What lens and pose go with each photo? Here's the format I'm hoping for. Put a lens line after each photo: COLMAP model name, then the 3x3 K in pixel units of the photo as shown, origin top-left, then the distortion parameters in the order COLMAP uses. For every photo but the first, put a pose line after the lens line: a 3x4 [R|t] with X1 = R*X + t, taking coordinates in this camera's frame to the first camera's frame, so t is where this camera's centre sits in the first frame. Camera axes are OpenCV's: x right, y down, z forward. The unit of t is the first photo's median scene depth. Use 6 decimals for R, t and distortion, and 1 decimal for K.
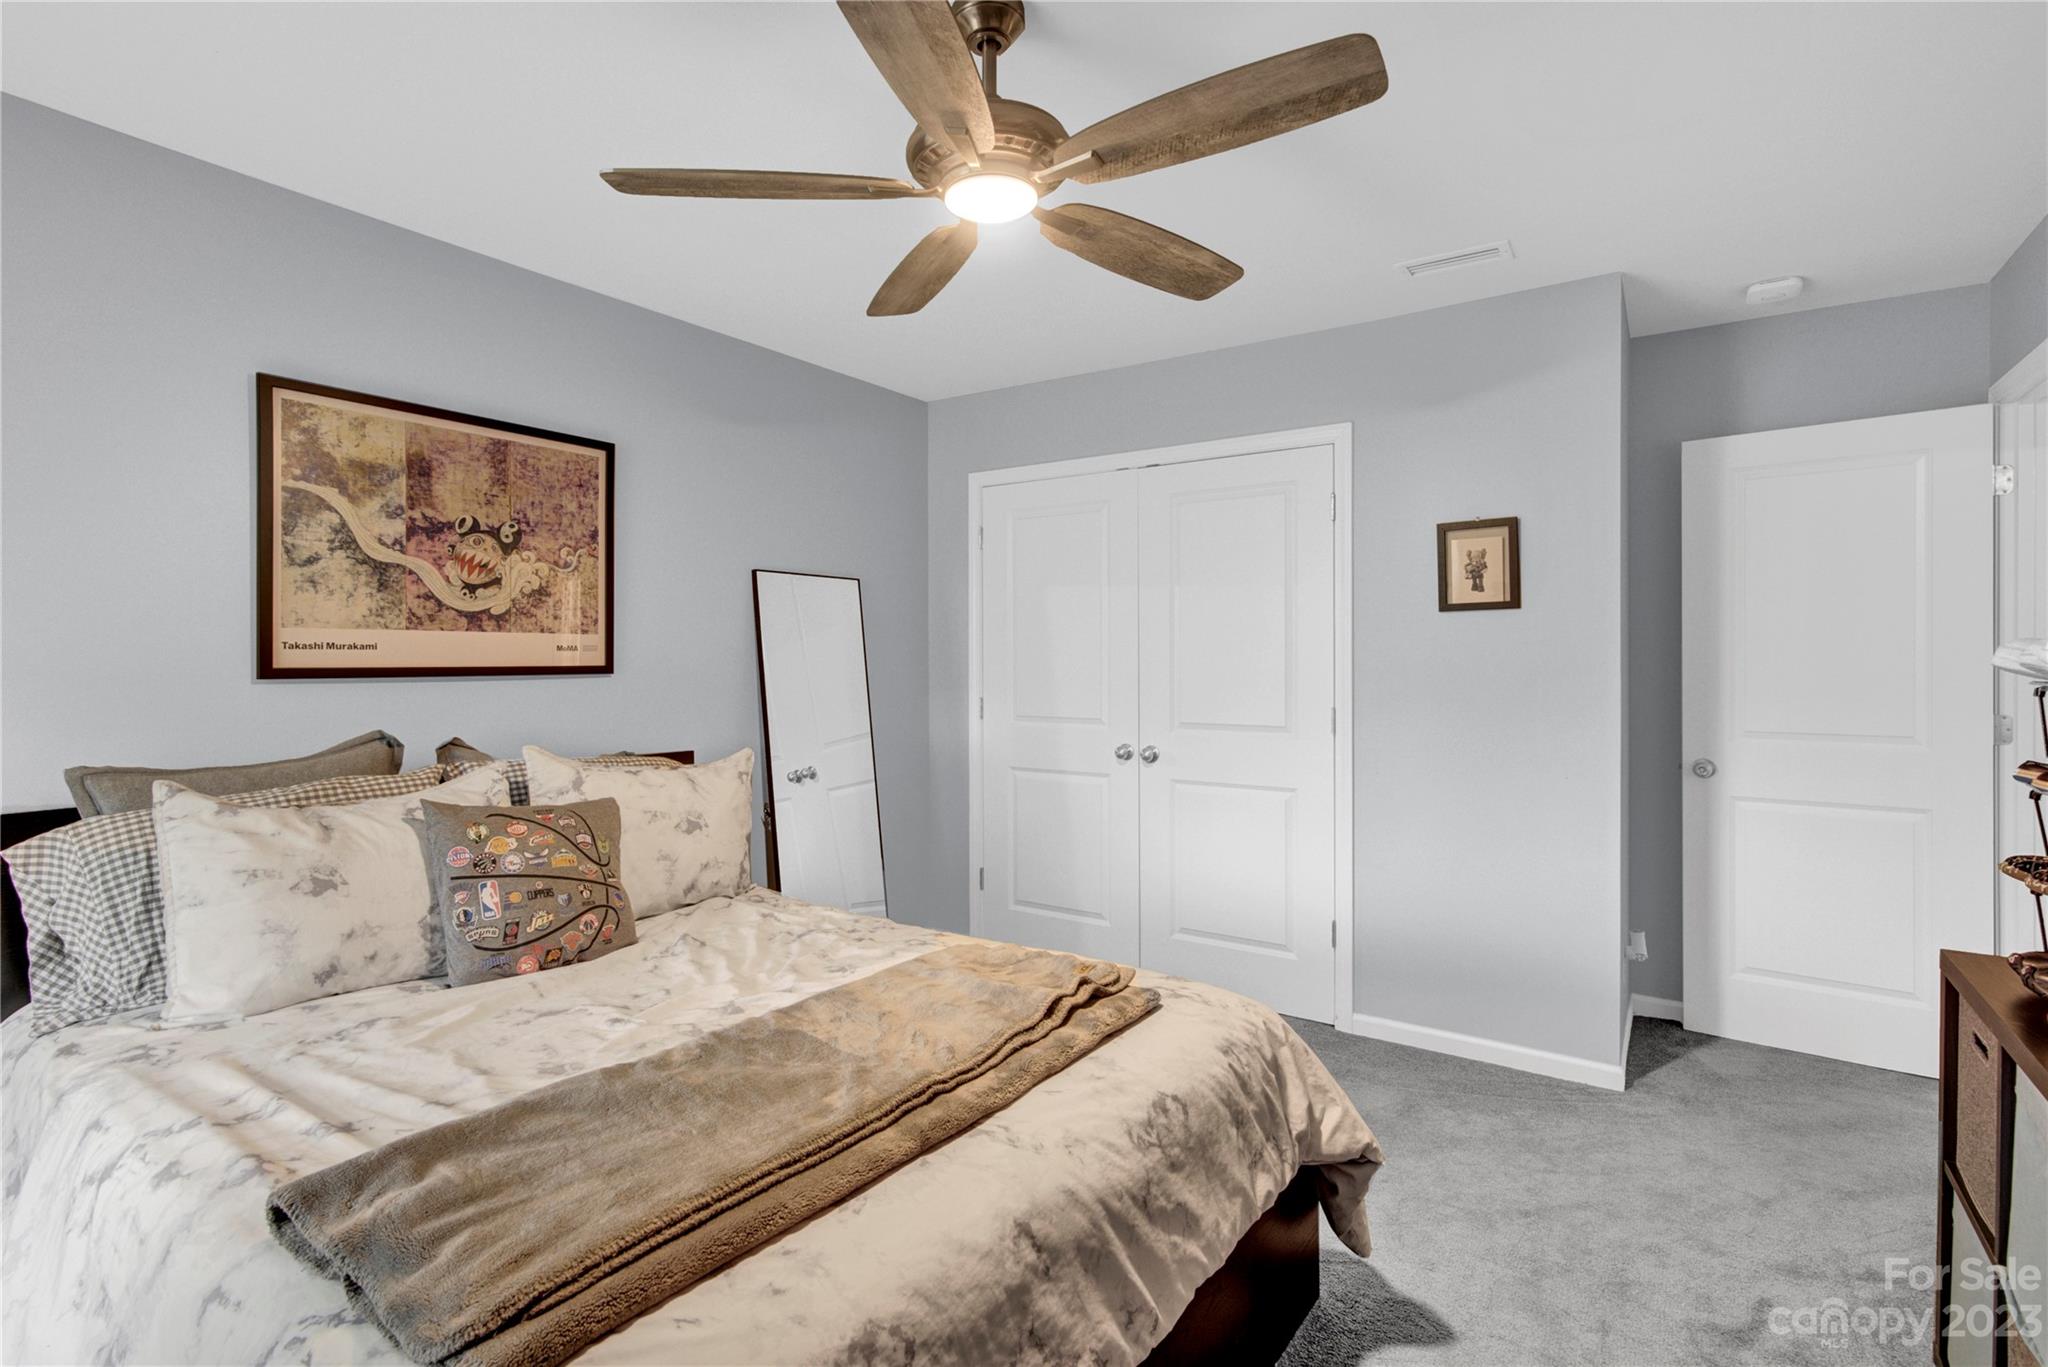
lens RADIAL K [[953.7, 0, 1027.1], [0, 953.7, 668.9], [0, 0, 1]] dist [-0.004192, -0.000640]
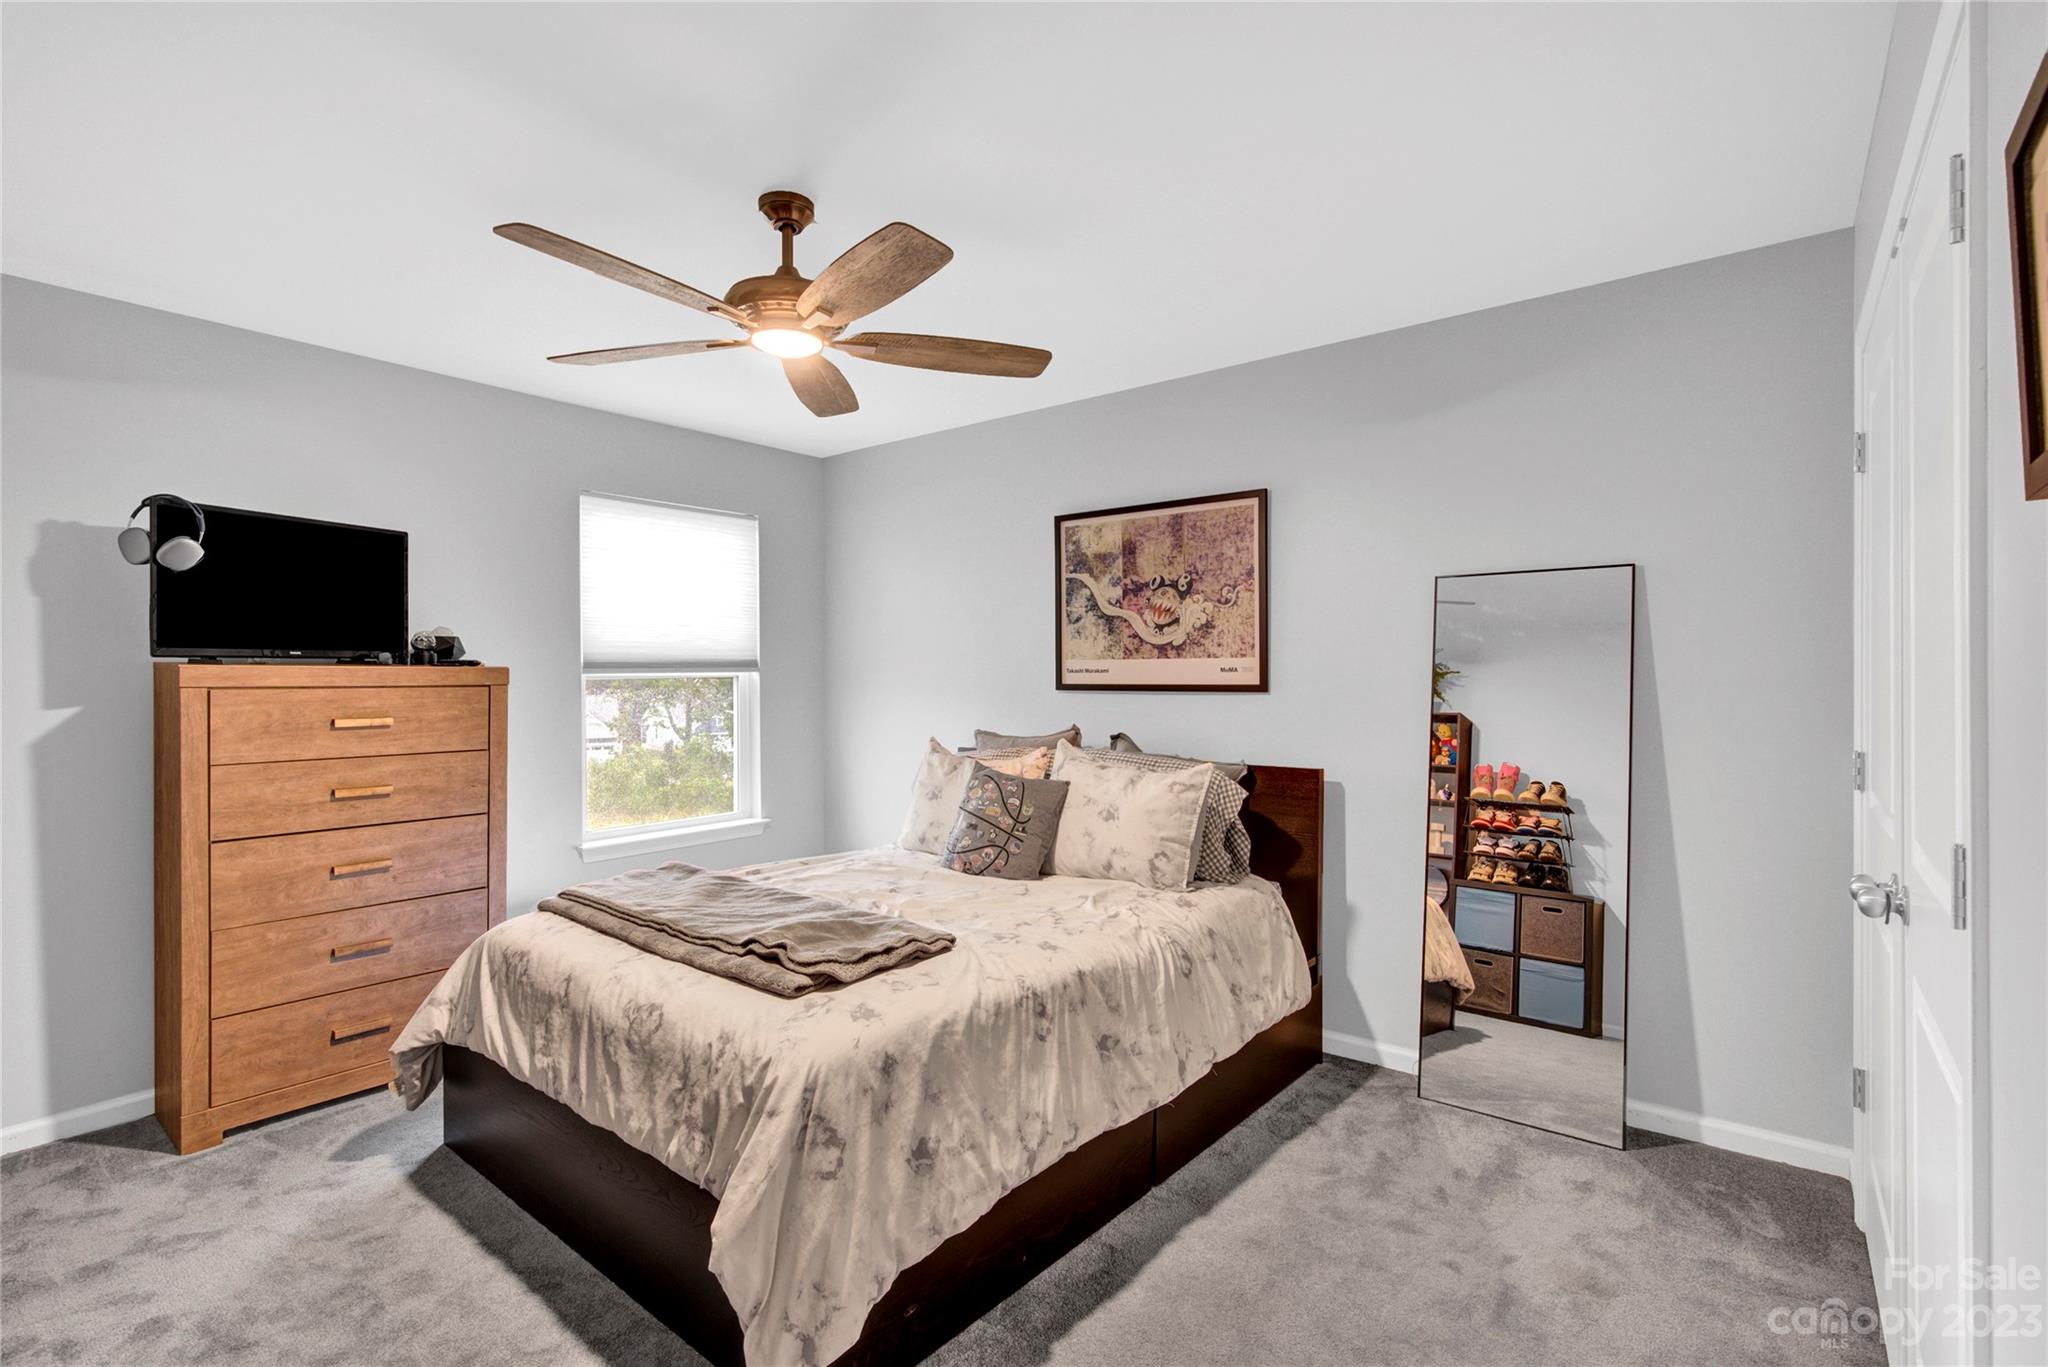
lens RADIAL K [[953.7, 0, 1024.0], [0, 953.7, 682.3], [0, 0, 1]] dist [-0.004192, -0.000640]
pose [[-0.061712, 0.006809, -0.998071, 0.838331], [-0.009060, 0.999932, 0.007382, -0.014135], [0.998053, 0.009498, -0.061646, 0.920425]]
